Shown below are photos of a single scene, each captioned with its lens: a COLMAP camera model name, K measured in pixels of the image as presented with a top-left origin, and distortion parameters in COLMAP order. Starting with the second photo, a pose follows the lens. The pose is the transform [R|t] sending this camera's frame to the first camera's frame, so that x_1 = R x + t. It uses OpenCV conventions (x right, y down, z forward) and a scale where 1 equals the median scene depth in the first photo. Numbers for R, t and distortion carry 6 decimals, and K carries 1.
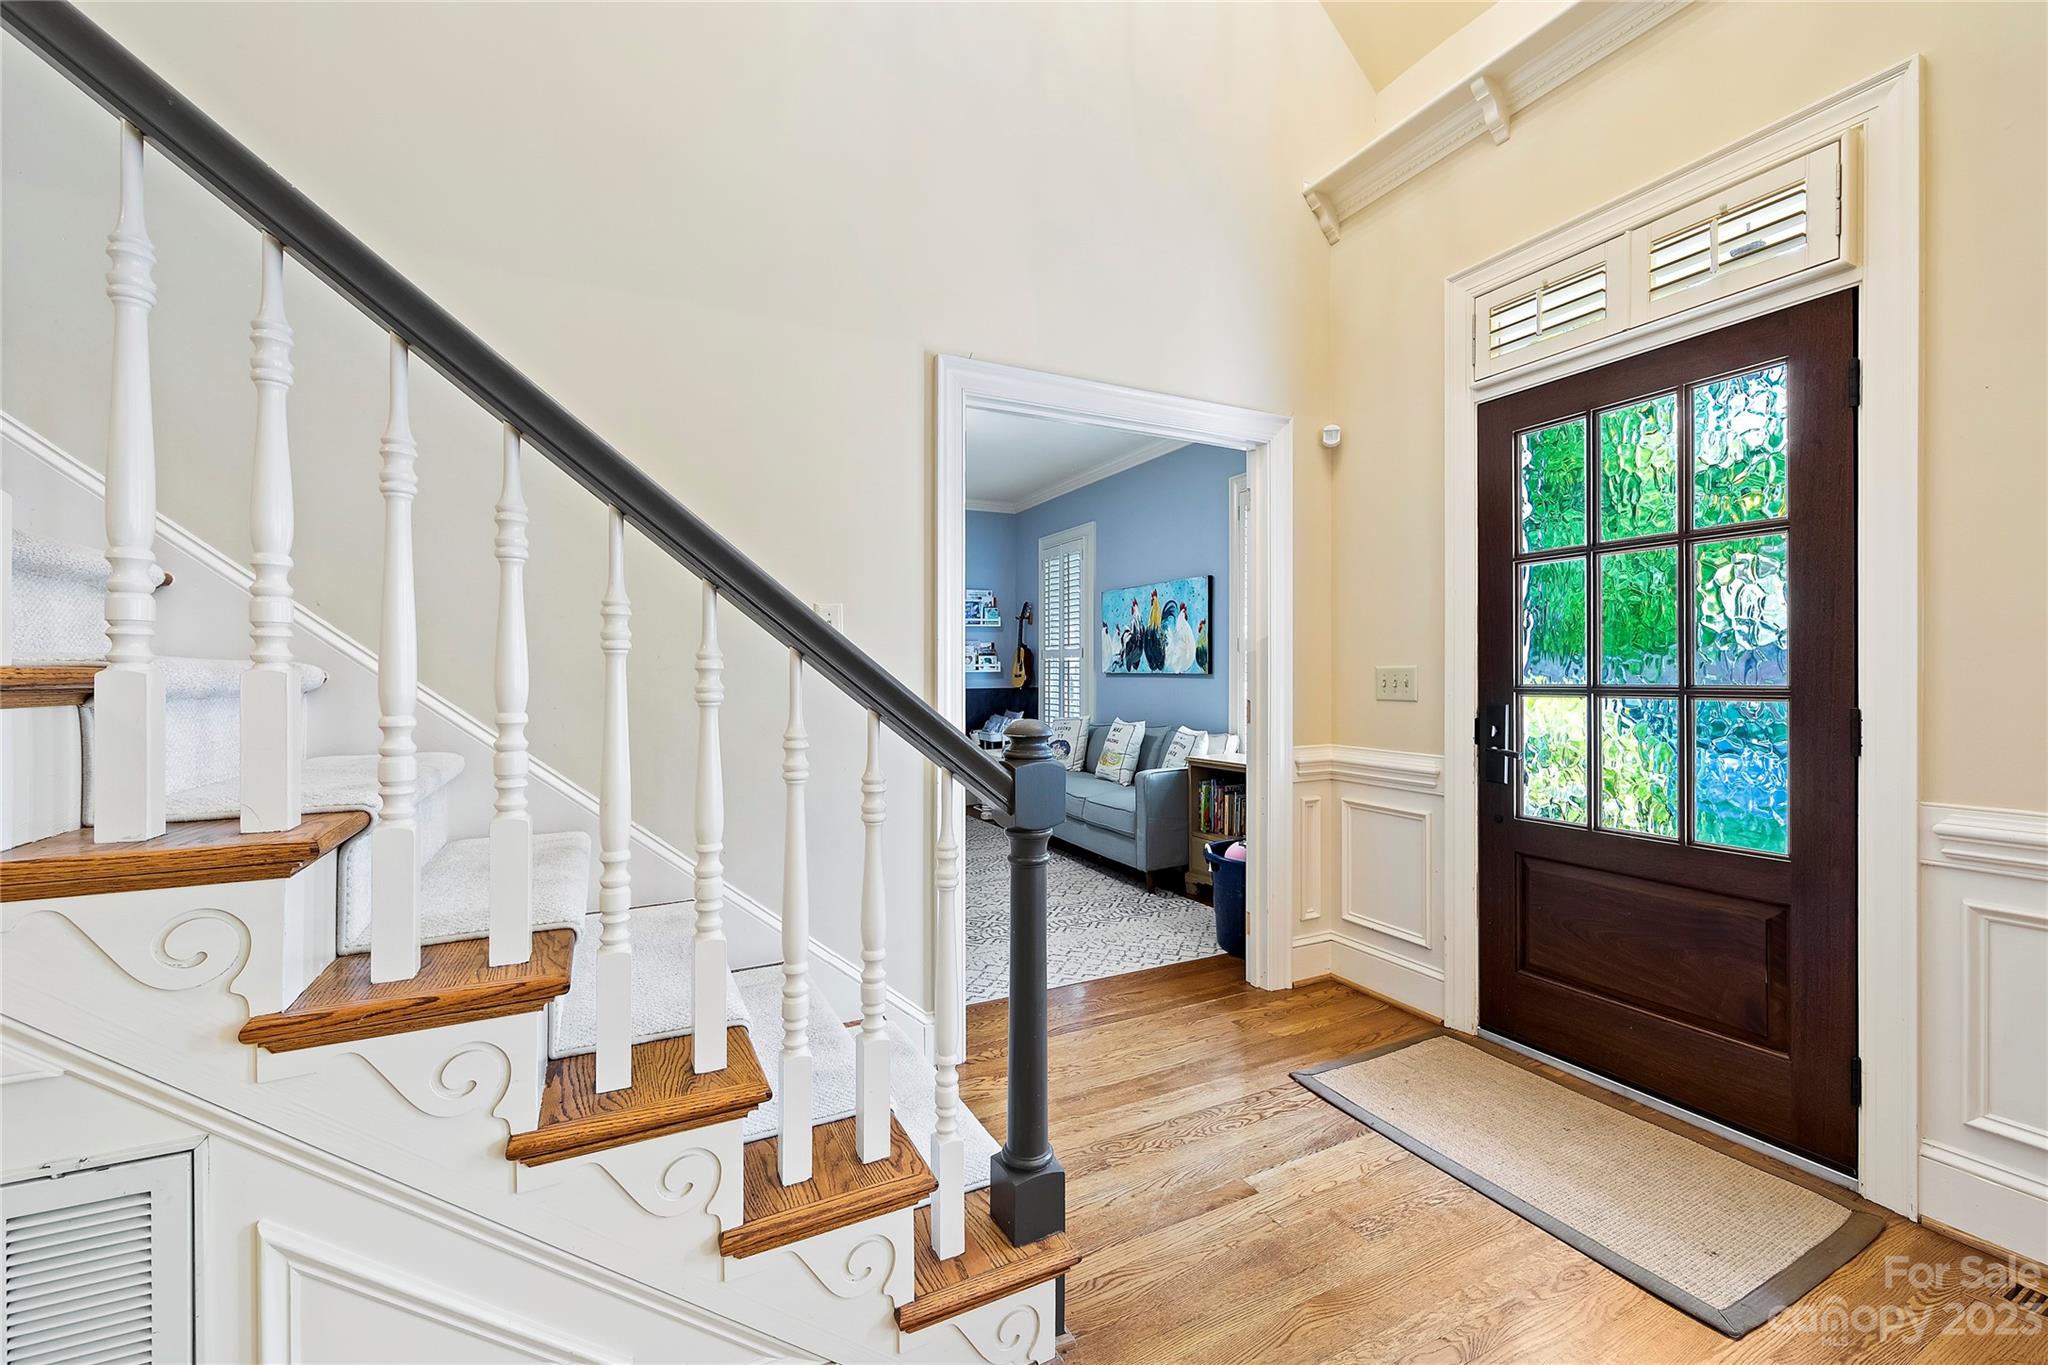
lens RADIAL K [[809.7, 0, 1025.5], [0, 809.7, 680.5], [0, 0, 1]] dist [-0.003479, 0.000165]
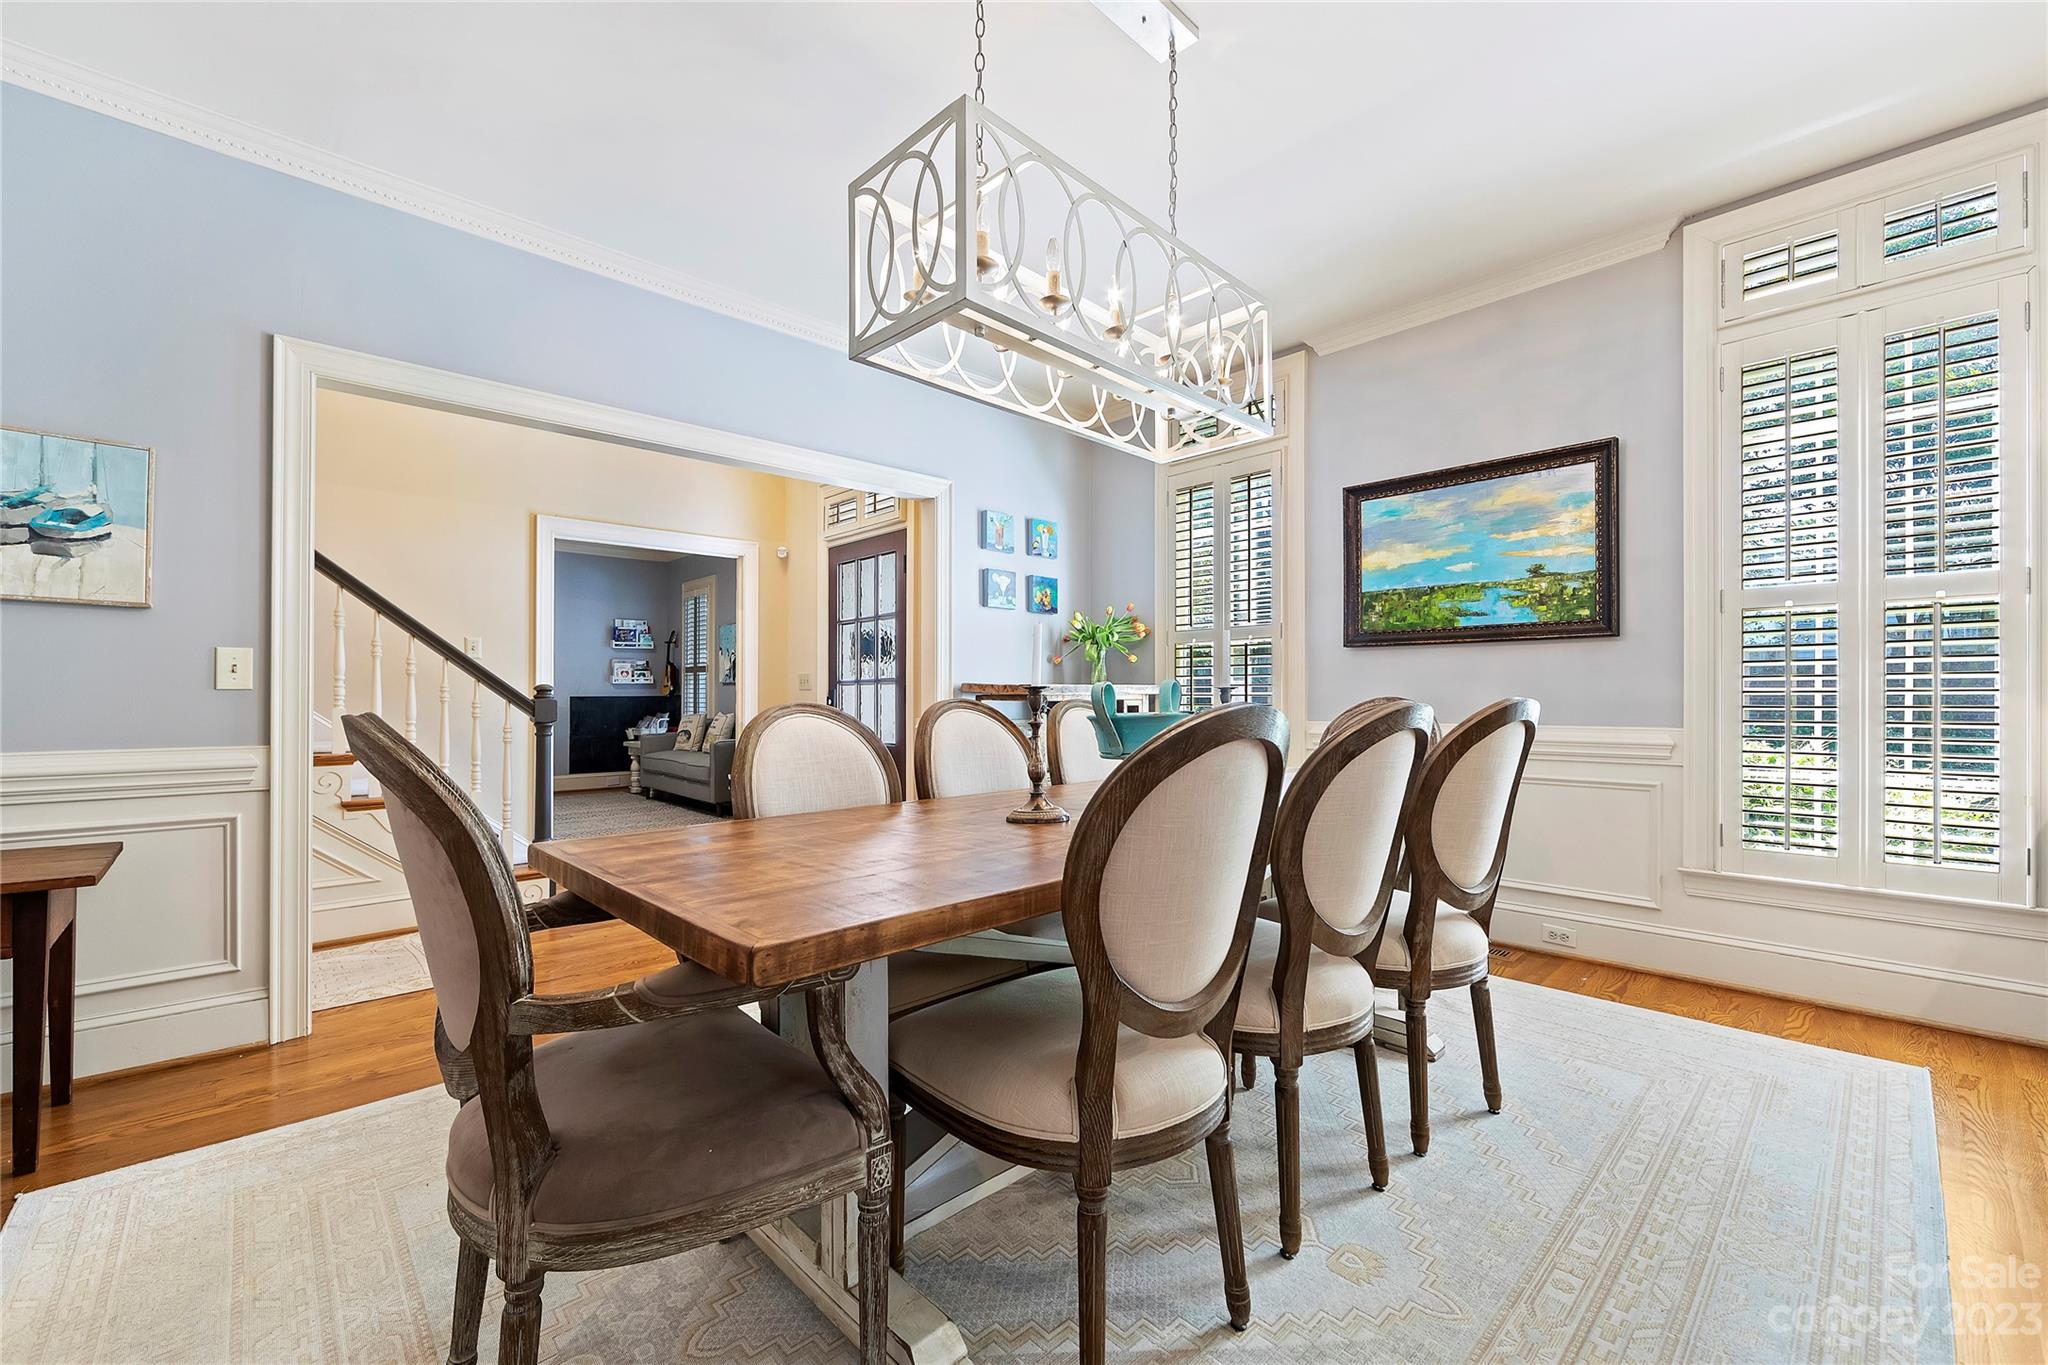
lens RADIAL K [[809.7, 0, 1007.1], [0, 809.7, 694.7], [0, 0, 1]] dist [-0.003479, 0.000165]
pose [[0.957145, -0.001174, 0.289607, 0.233123], [0.004342, 0.999938, -0.010295, 0.038607], [-0.289577, 0.011111, 0.957090, -0.681831]]
